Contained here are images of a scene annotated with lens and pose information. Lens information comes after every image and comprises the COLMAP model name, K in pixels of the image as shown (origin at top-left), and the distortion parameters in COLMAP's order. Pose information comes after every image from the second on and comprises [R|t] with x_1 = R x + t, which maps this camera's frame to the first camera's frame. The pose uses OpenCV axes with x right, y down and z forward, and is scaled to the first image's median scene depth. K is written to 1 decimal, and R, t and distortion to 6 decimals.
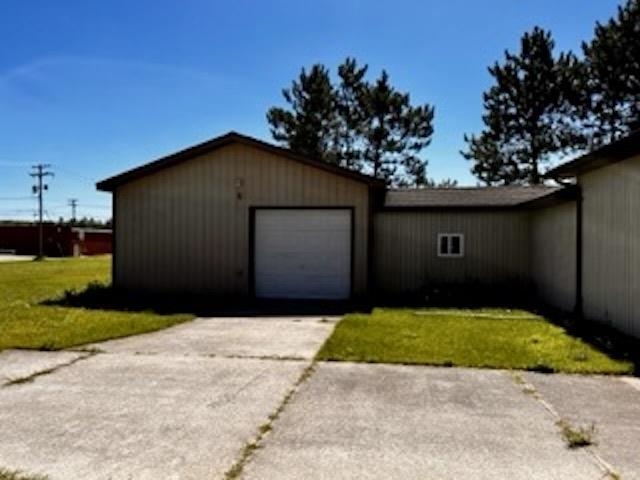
lens RADIAL K [[471.0, 0, 320.0], [0, 471.0, 240.0], [0, 0, 1]] dist [0.000728, -0.000565]
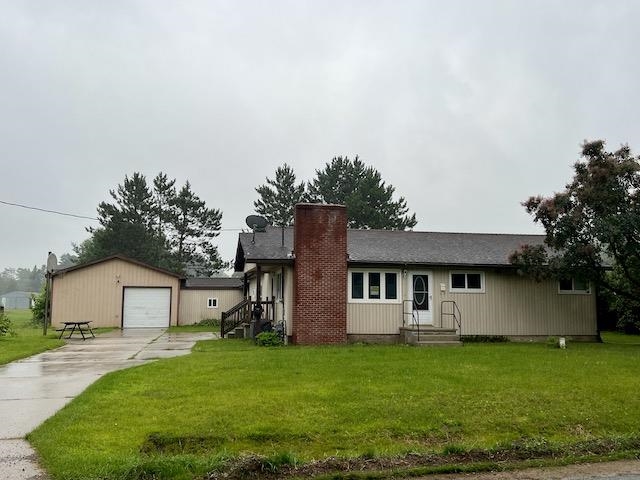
lens RADIAL K [[648.9, 0, 320.0], [0, 648.9, 240.0], [0, 0, 1]] dist [0.089719, -0.001328]
pose [[0.945773, 0.021700, 0.324103, -0.118791], [0.008960, 0.995644, -0.092809, 0.002327], [-0.324706, 0.090680, 0.941458, -0.966552]]
